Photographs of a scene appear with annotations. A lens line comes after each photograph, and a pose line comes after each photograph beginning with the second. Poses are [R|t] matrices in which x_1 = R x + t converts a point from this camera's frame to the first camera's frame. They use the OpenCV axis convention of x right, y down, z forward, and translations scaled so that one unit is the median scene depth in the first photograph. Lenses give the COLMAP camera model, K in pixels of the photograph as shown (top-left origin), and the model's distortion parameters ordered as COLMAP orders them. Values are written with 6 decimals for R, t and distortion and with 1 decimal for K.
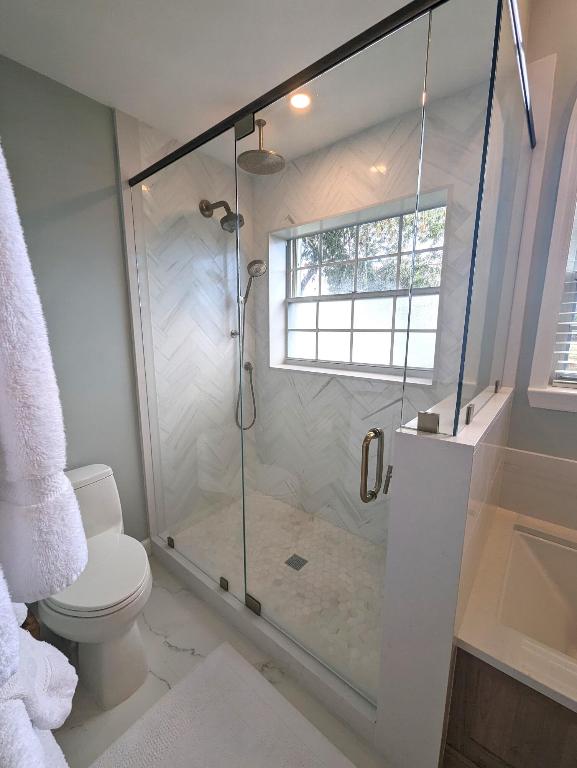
lens RADIAL K [[320.4, 0, 288.5], [0, 320.4, 384.0], [0, 0, 1]] dist [-0.001335, -0.000097]
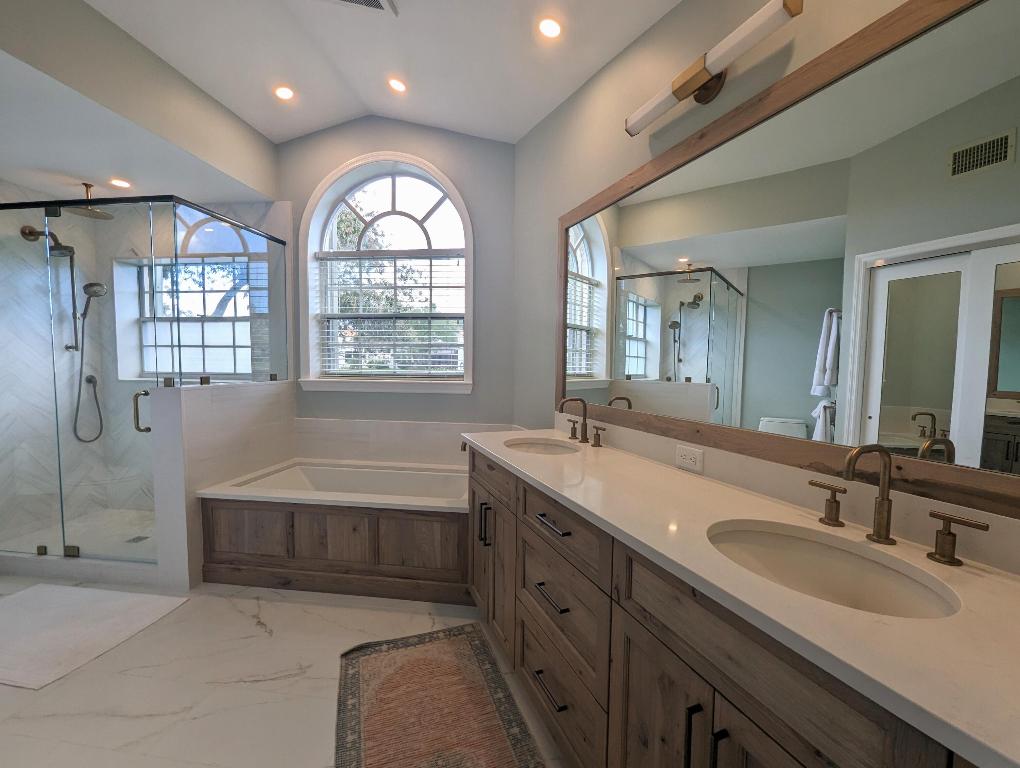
lens RADIAL K [[423.1, 0, 513.0], [0, 423.1, 389.8], [0, 0, 1]] dist [-0.000417, -0.000261]
pose [[0.846146, -0.021190, 0.532530, 0.310738], [0.076410, 0.993710, -0.081867, 0.201164], [-0.527445, 0.109962, 0.842443, -0.892643]]
